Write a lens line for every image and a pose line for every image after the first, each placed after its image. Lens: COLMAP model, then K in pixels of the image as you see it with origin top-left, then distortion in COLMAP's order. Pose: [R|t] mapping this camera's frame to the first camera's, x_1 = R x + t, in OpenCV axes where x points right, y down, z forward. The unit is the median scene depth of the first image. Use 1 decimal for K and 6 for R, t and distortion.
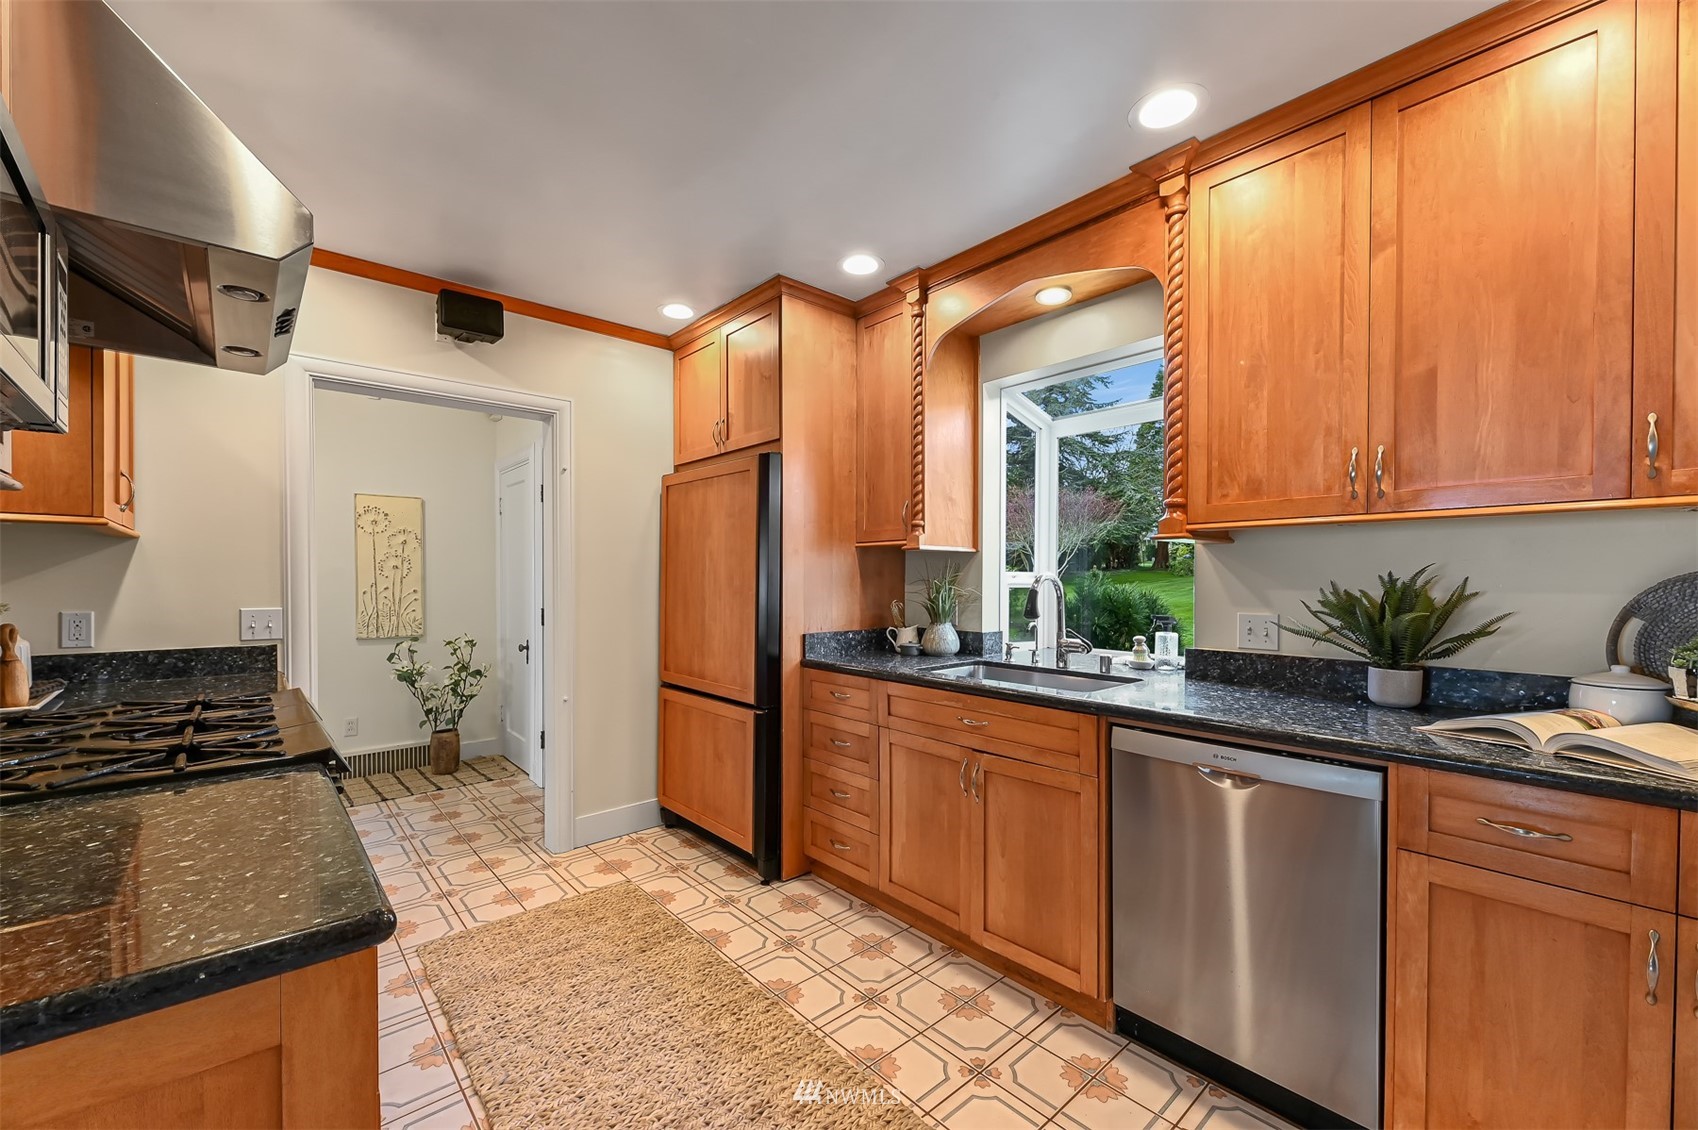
lens RADIAL K [[667.3, 0, 851.0], [0, 667.3, 587.9], [0, 0, 1]] dist [-0.010361, -0.000054]
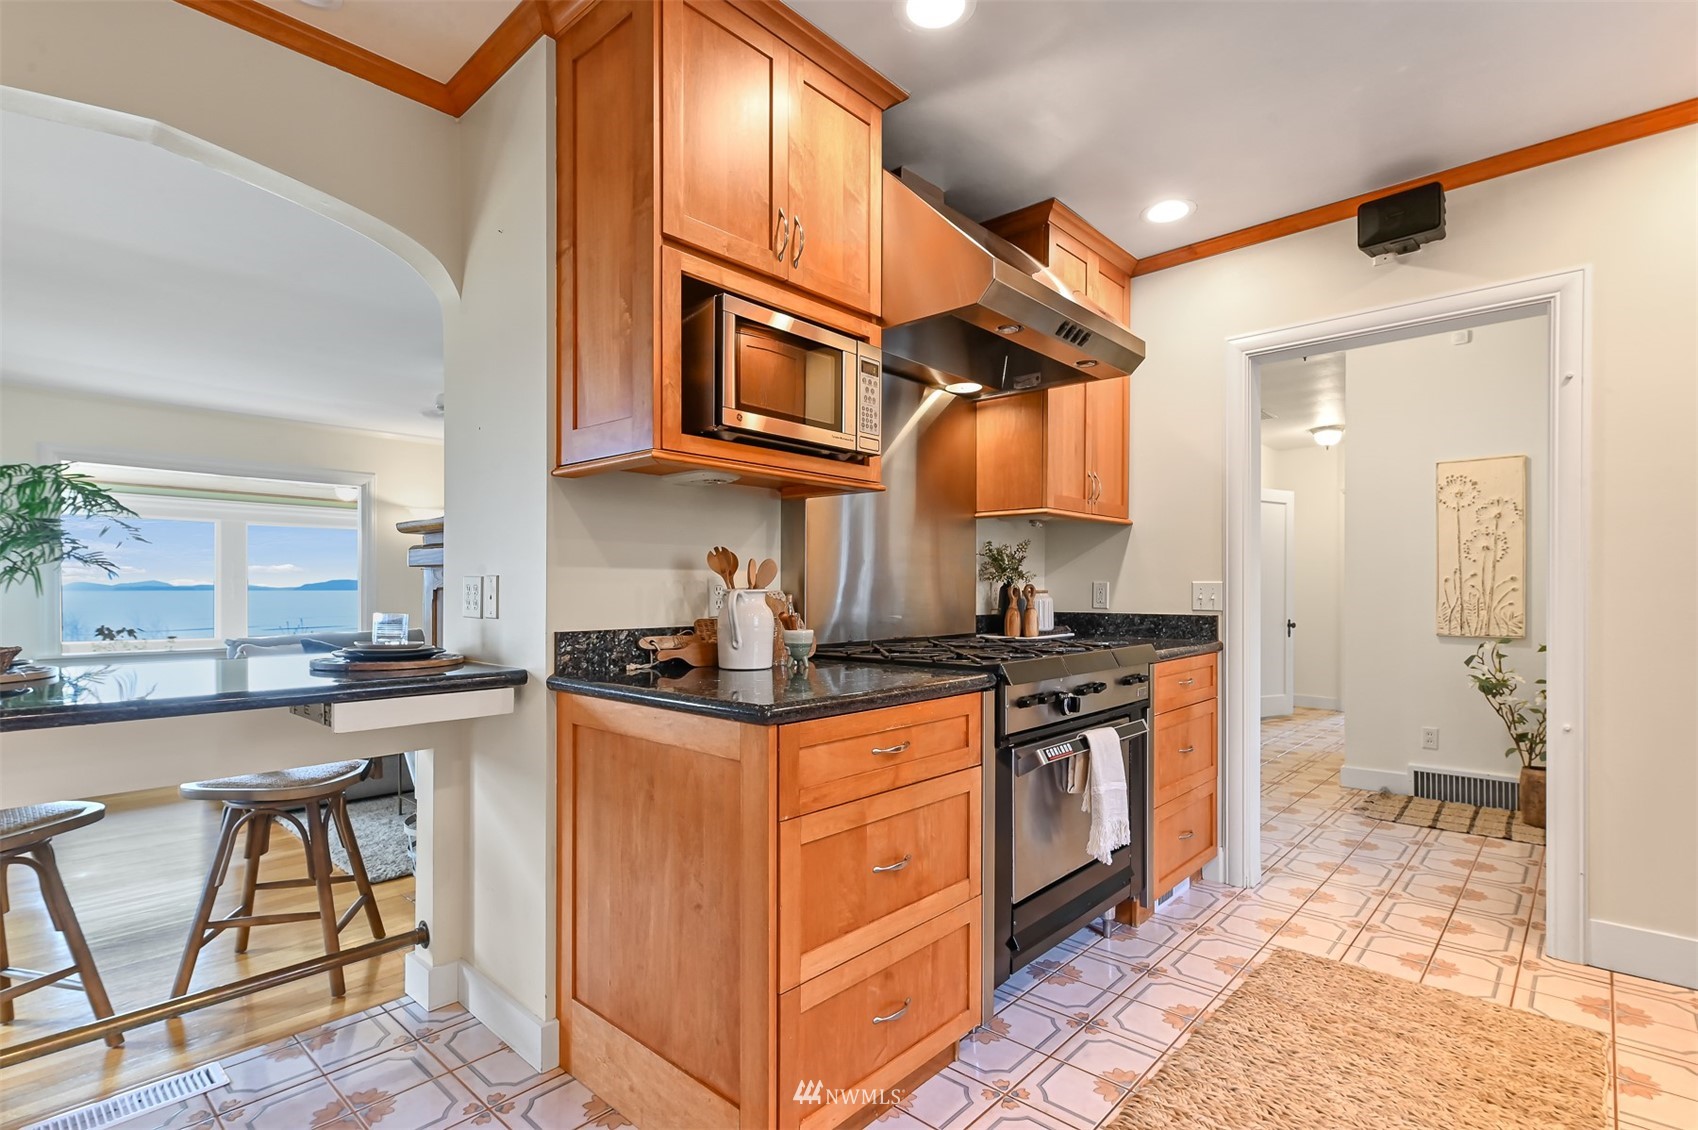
lens RADIAL K [[821.1, 0, 848.3], [0, 821.1, 594.7], [0, 0, 1]] dist [0.000475, 0.000154]
pose [[0.094706, 0.006627, -0.995483, 0.236267], [-0.012376, 0.999908, 0.005479, 0.030712], [0.995428, 0.011801, 0.094779, 0.165249]]
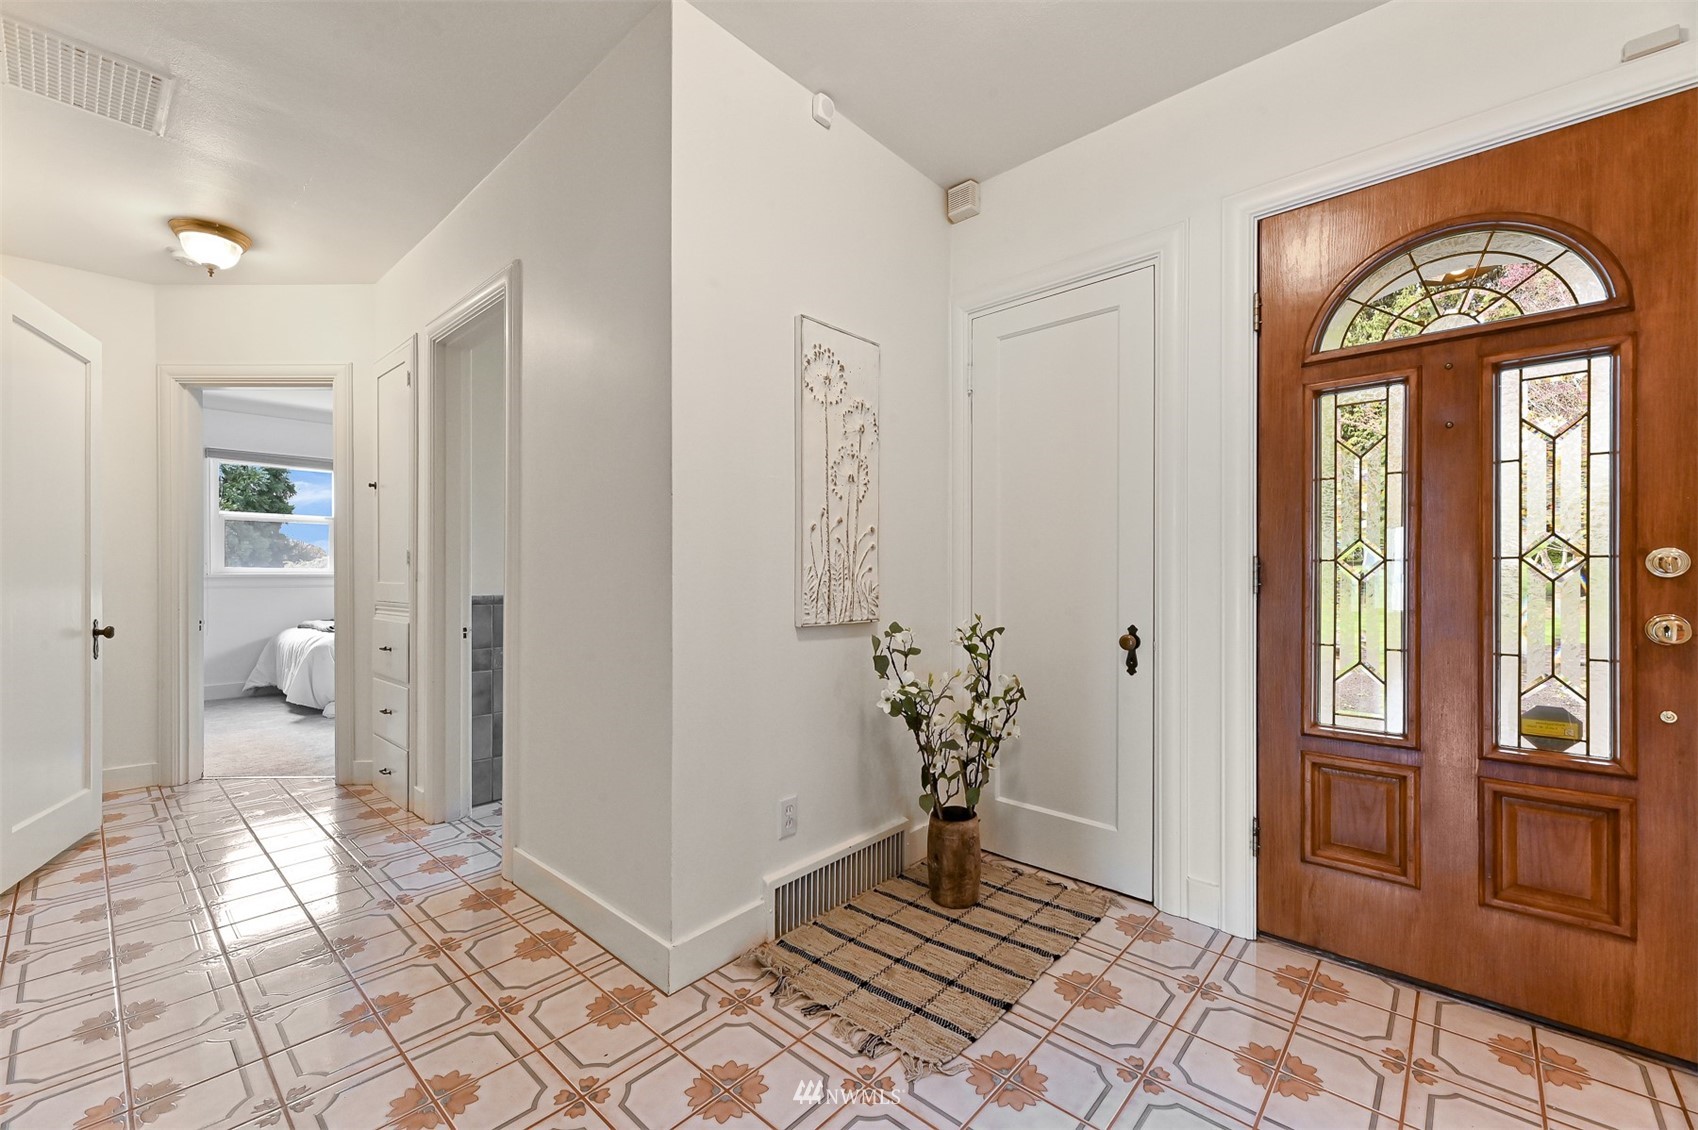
lens RADIAL K [[690.9, 0, 847.7], [0, 690.9, 575.6], [0, 0, 1]] dist [0.003895, 0.000161]
pose [[0.994757, -0.002229, 0.102243, -0.807826], [0.003285, 0.999943, -0.010156, 0.048610], [-0.102215, 0.010438, 0.994708, 0.544360]]
